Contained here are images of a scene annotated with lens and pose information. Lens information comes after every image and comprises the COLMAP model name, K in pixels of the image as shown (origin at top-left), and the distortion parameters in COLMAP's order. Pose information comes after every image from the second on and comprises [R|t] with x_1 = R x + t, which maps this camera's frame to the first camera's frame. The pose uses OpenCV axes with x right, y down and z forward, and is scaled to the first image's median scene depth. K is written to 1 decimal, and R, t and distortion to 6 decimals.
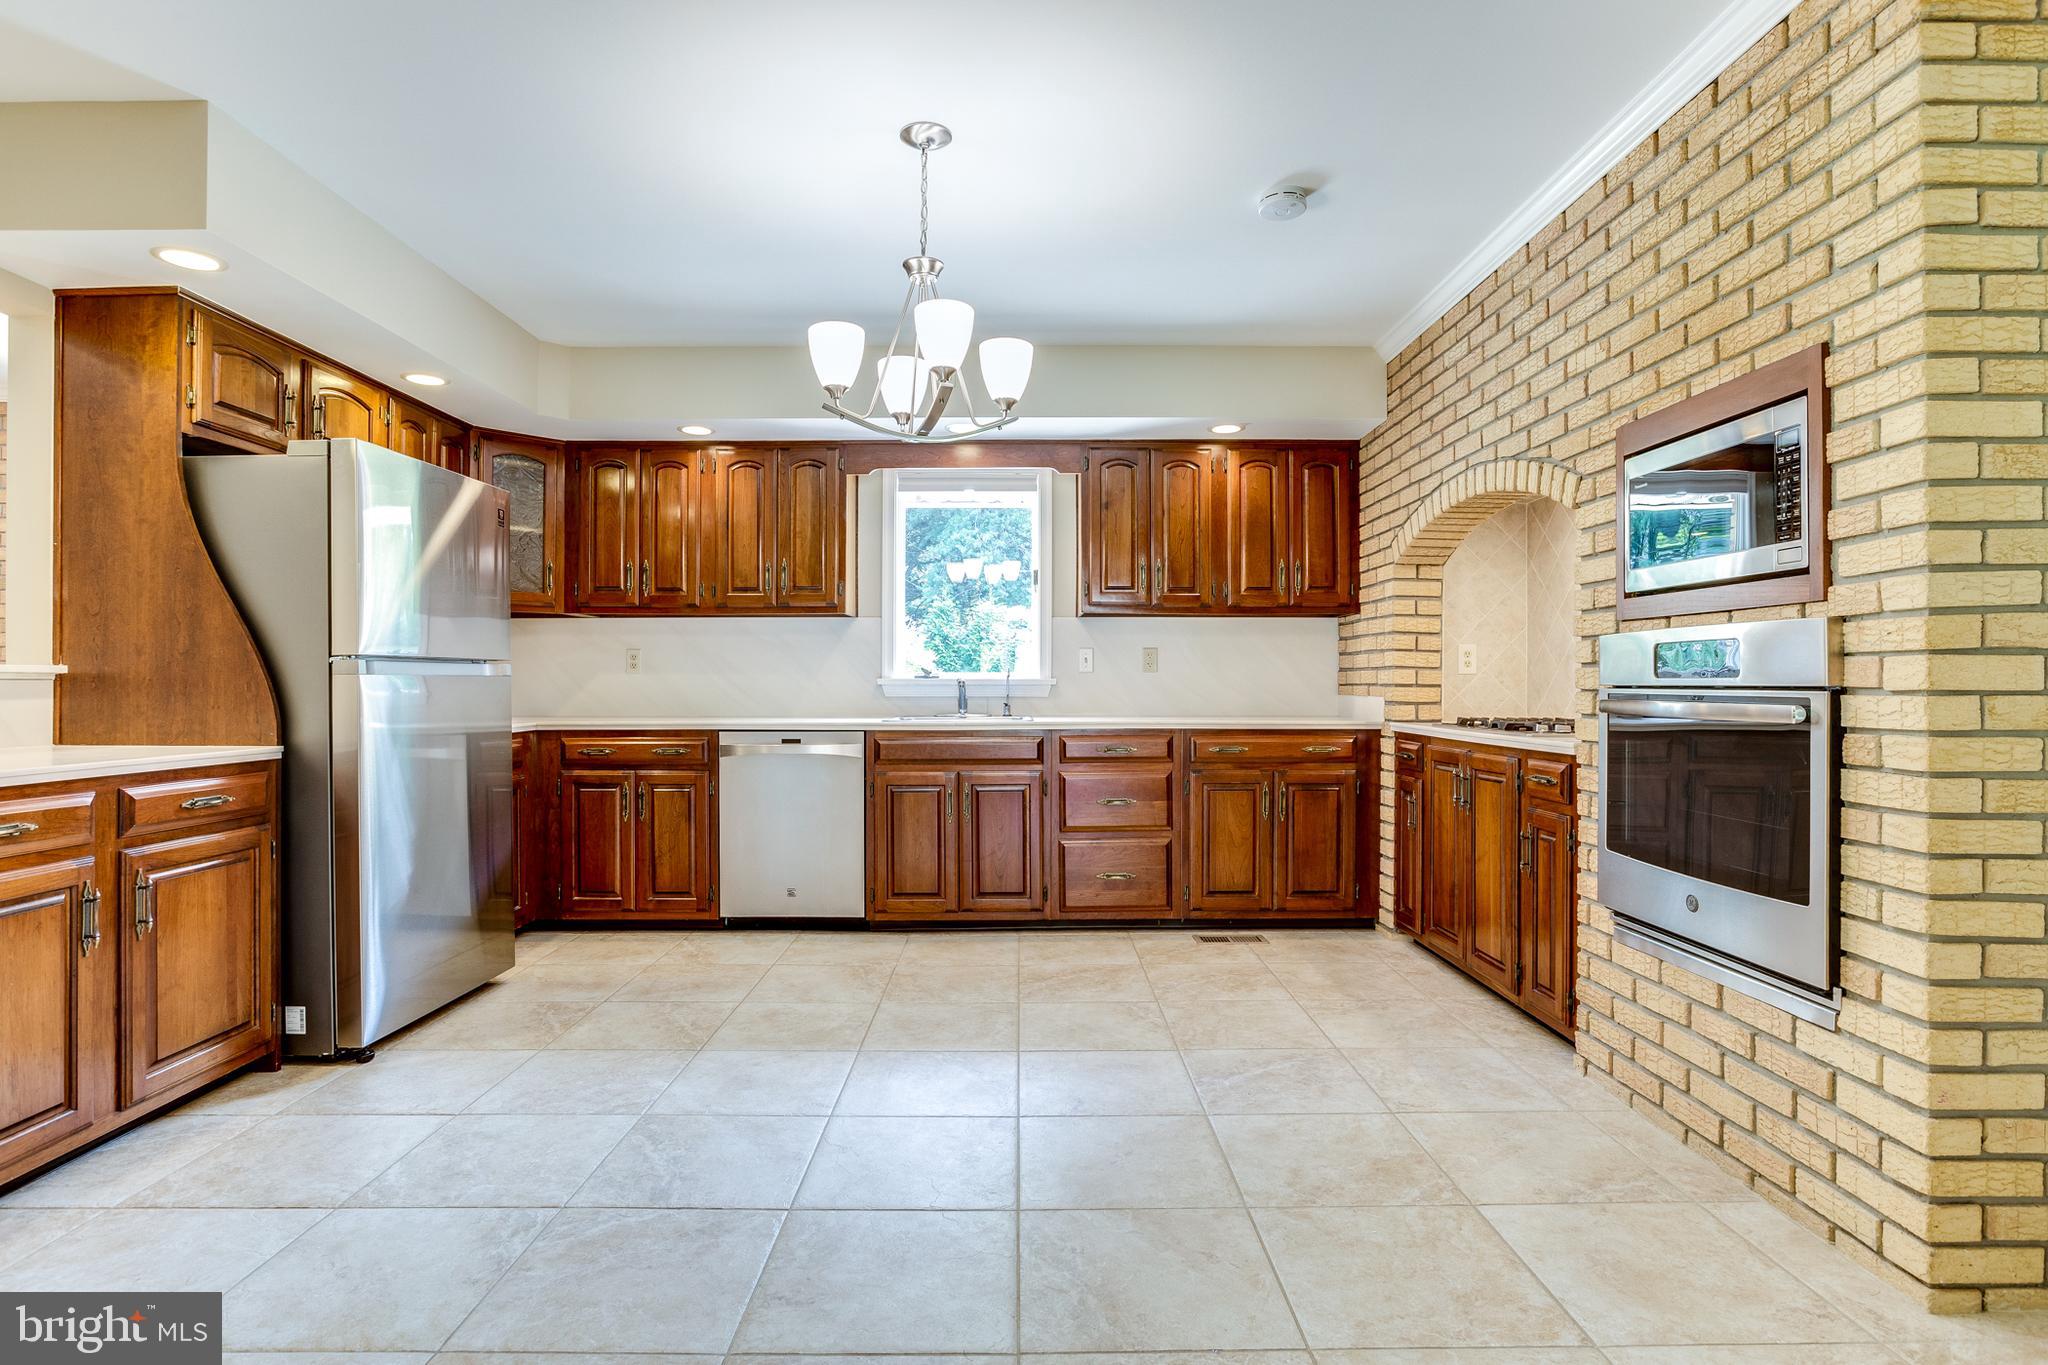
lens RADIAL K [[1039.2, 0, 1021.1], [0, 1039.2, 680.3], [0, 0, 1]] dist [-0.046711, 0.012935]
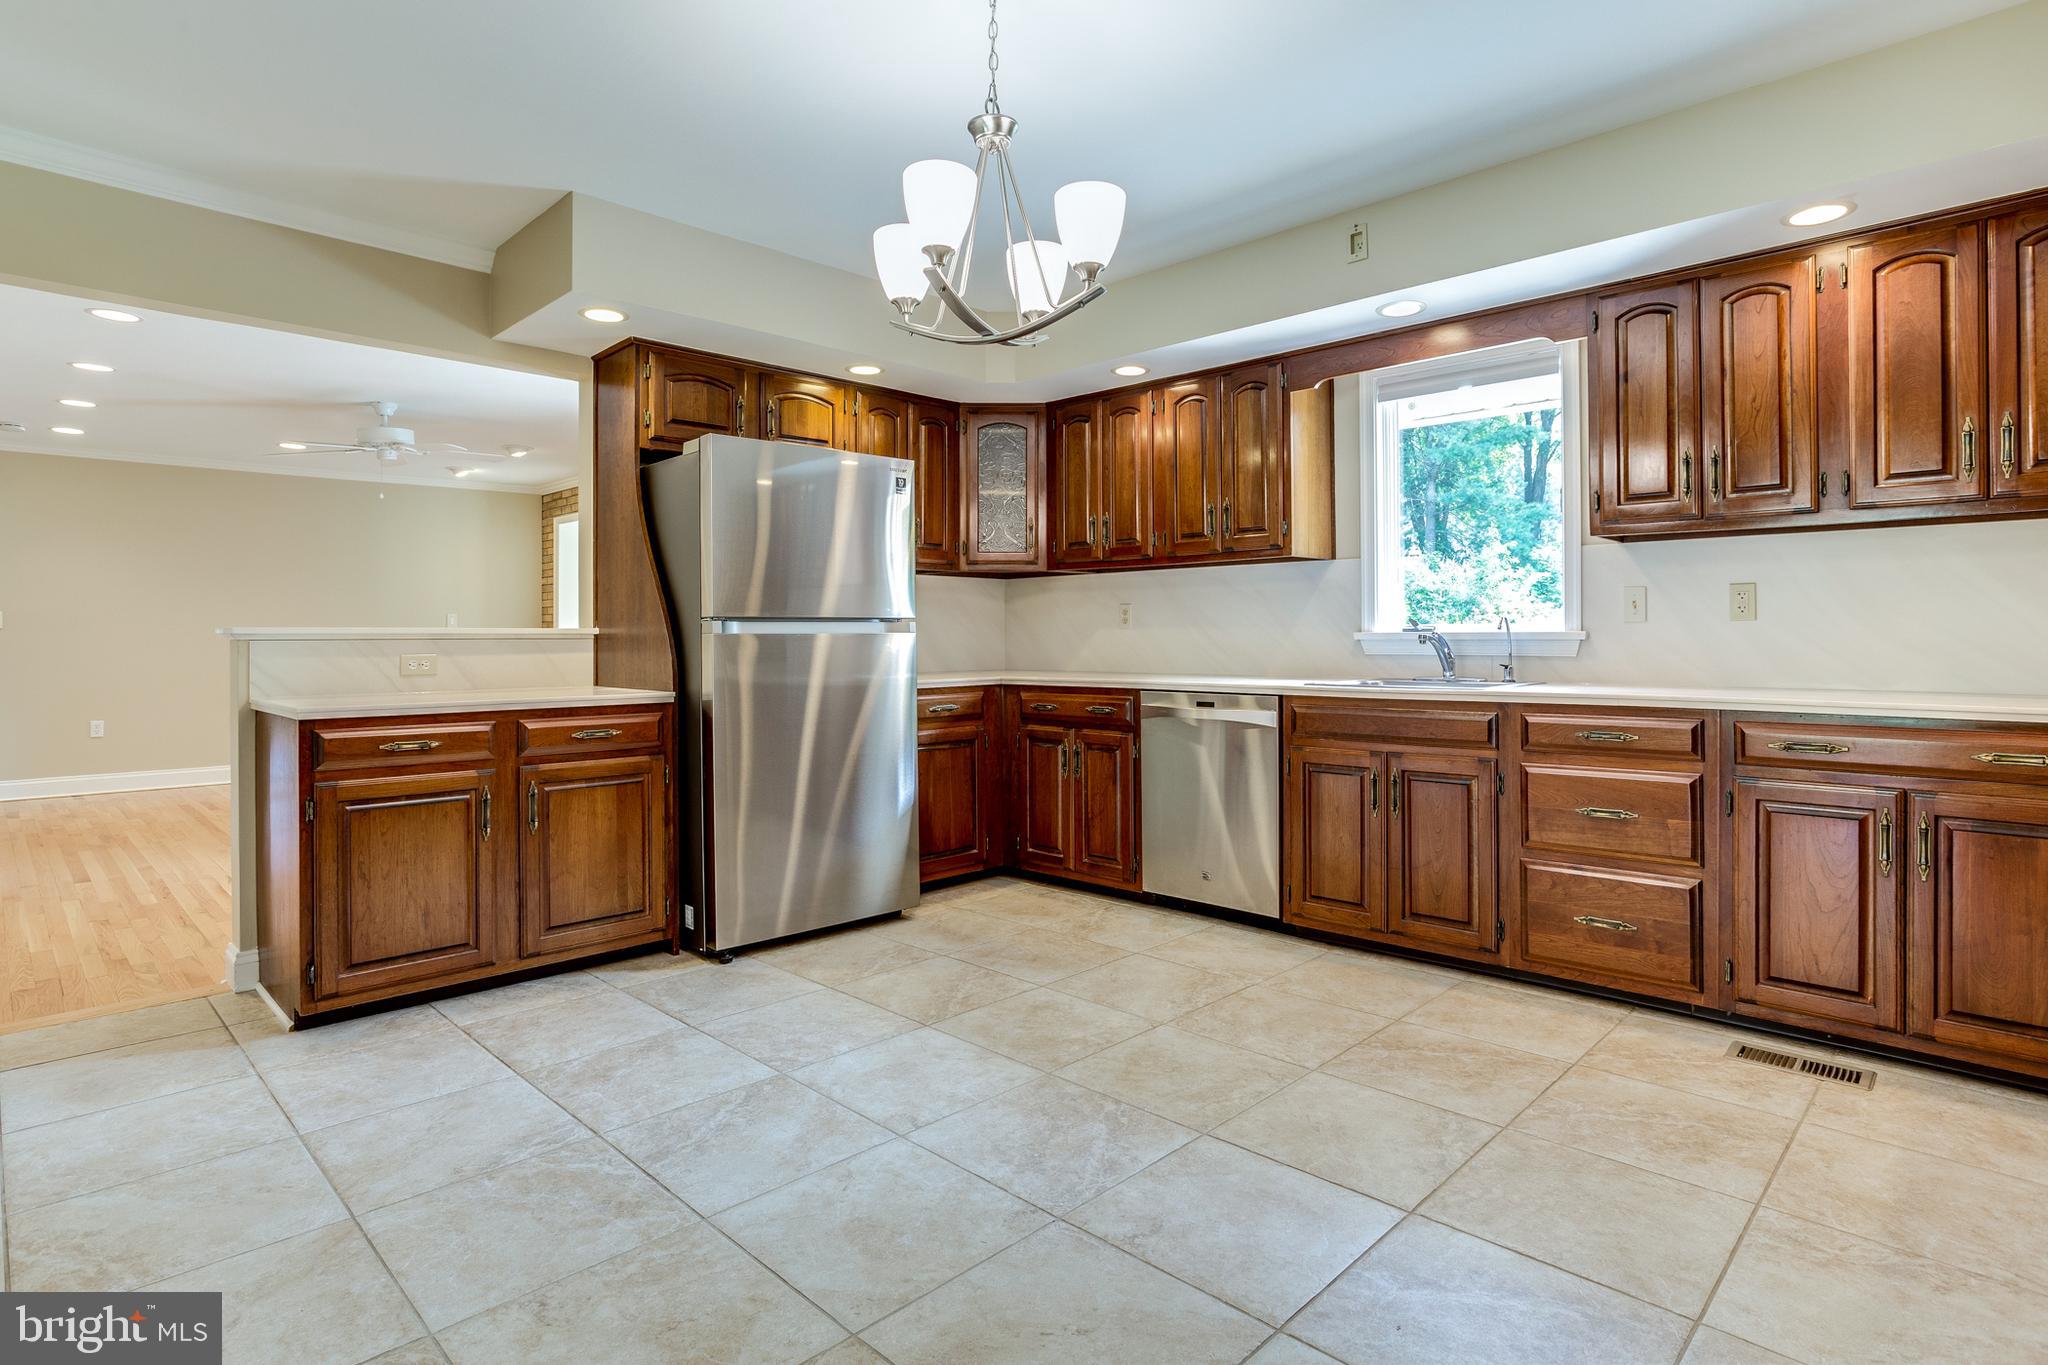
lens RADIAL K [[1039.2, 0, 1024.9], [0, 1039.2, 635.4], [0, 0, 1]] dist [-0.046711, 0.012935]
pose [[0.711515, -0.004713, -0.702655, 0.298850], [0.005529, 0.999984, -0.001109, -0.000015], [0.702649, -0.003096, 0.711530, 0.270439]]
